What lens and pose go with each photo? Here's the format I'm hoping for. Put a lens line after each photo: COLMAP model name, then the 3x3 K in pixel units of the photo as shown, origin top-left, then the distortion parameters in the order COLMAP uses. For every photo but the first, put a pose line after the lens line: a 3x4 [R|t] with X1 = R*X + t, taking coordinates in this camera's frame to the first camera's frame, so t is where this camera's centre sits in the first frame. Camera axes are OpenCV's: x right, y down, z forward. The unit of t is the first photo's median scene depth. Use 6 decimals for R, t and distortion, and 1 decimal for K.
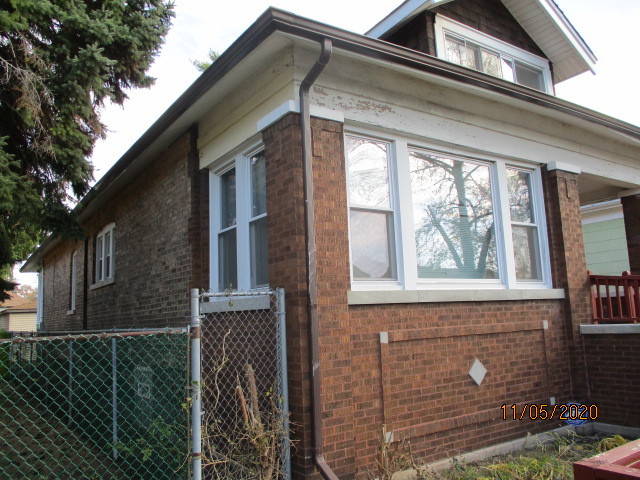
lens RADIAL K [[523.6, 0, 320.0], [0, 523.6, 240.0], [0, 0, 1]] dist [-0.003227, 0.002916]
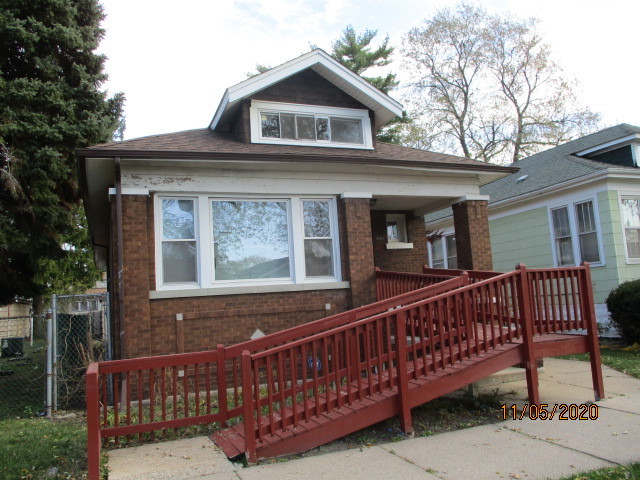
lens RADIAL K [[523.6, 0, 320.0], [0, 523.6, 240.0], [0, 0, 1]] dist [-0.003227, 0.002916]
pose [[0.975863, -0.045289, -0.213634, 0.817991], [0.053874, 0.997950, 0.034532, -0.087331], [0.211633, -0.045208, 0.976303, -0.495334]]
